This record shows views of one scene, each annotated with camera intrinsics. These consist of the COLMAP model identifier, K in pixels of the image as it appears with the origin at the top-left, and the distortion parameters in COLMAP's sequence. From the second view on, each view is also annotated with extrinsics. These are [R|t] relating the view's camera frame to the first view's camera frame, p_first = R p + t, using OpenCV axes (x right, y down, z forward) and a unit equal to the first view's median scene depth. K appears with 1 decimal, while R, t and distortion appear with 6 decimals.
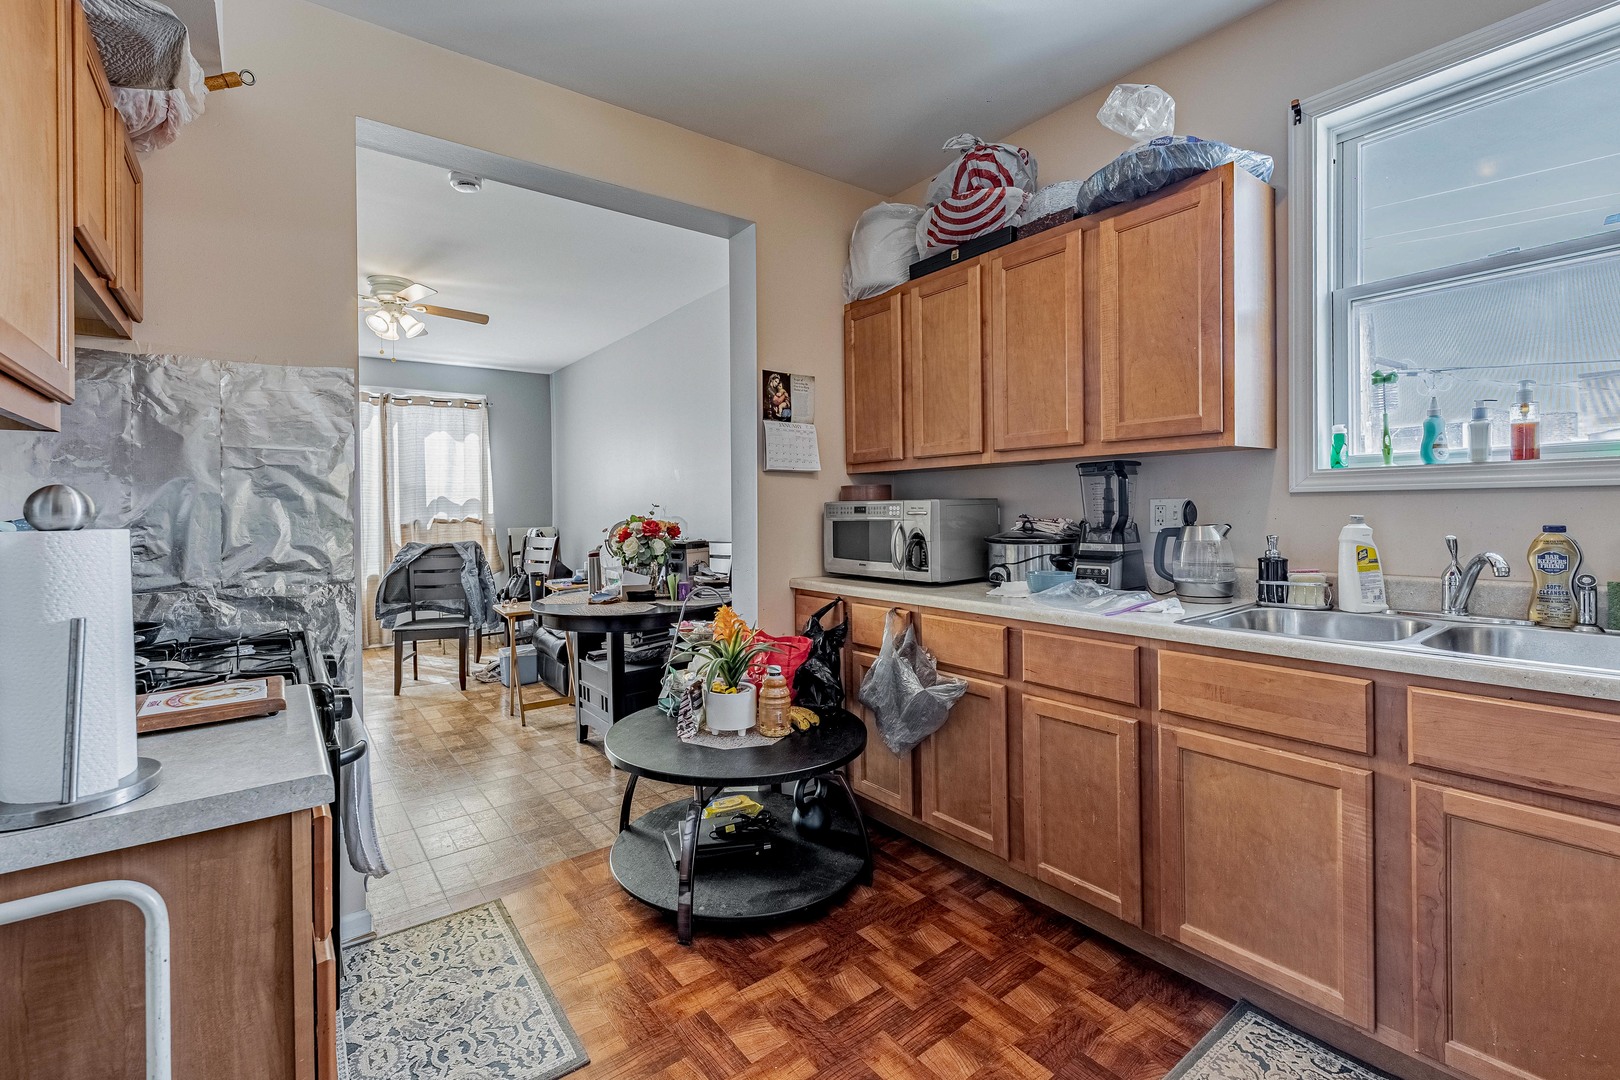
lens RADIAL K [[688.9, 0, 748.2], [0, 688.9, 515.3], [0, 0, 1]] dist [0.000821, -0.000872]
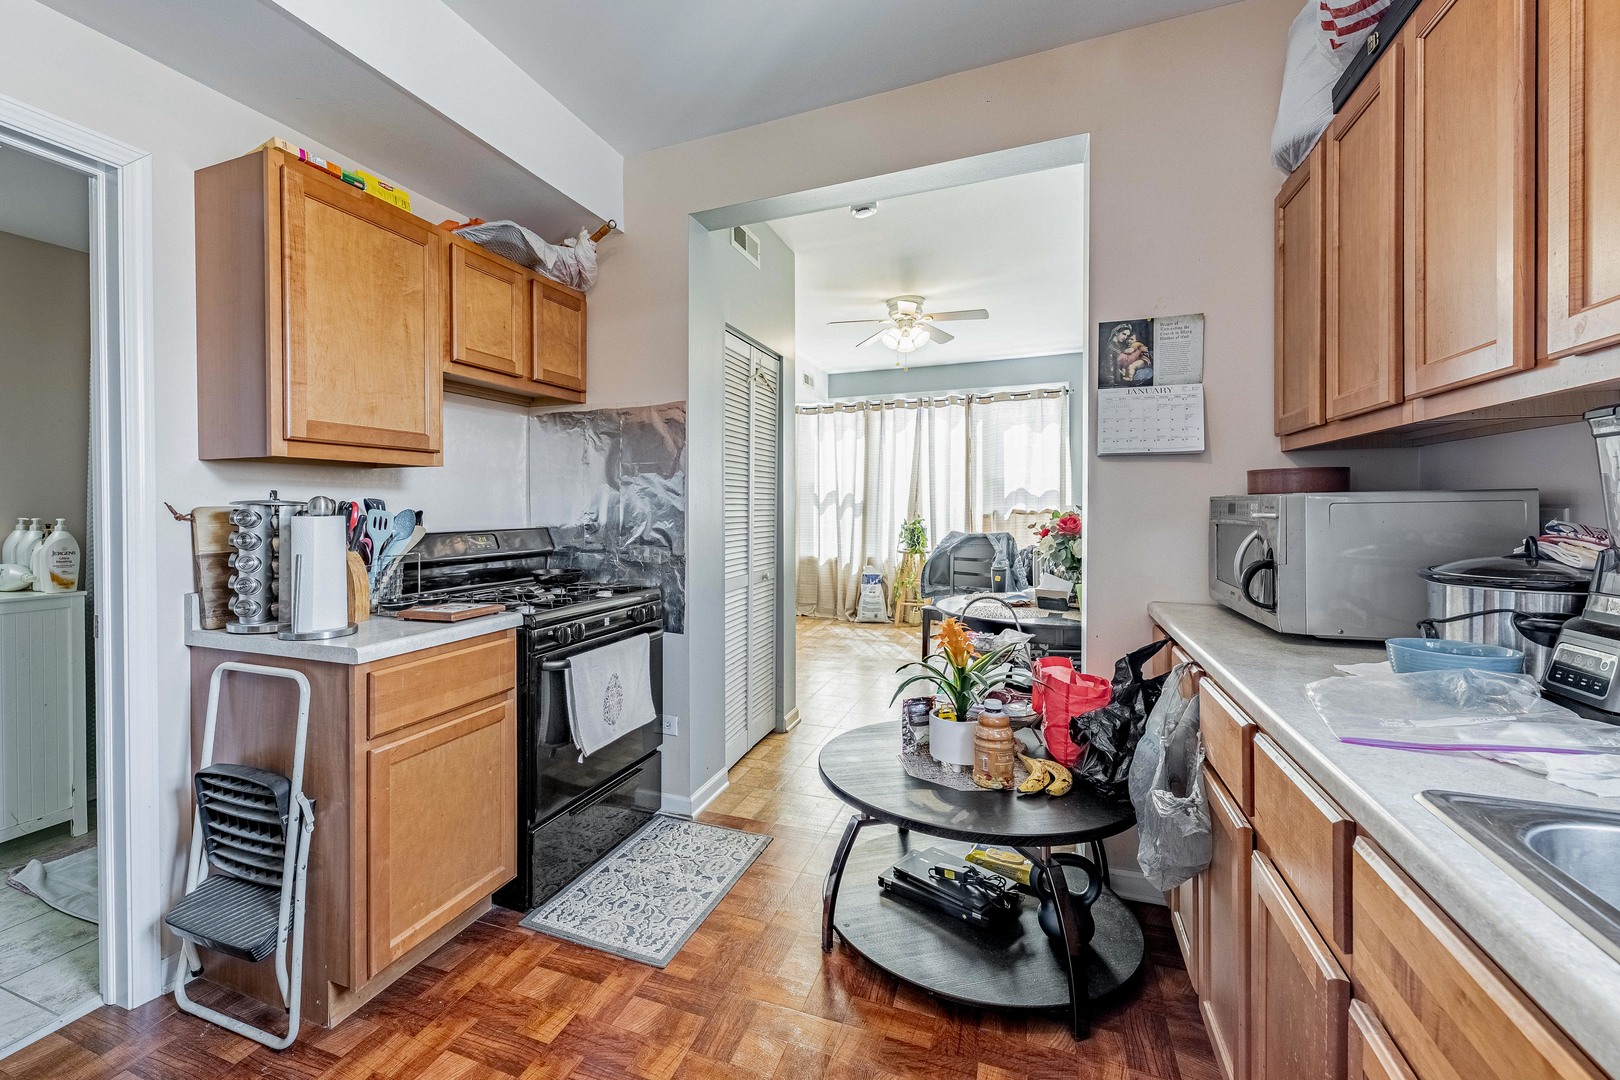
lens RADIAL K [[688.9, 0, 756.3], [0, 688.9, 512.5], [0, 0, 1]] dist [0.000821, -0.000872]
pose [[0.536858, 0.019333, -0.843451, 0.451095], [-0.008857, 0.999811, 0.017279, -0.011110], [0.843626, -0.001806, 0.536928, 0.262723]]
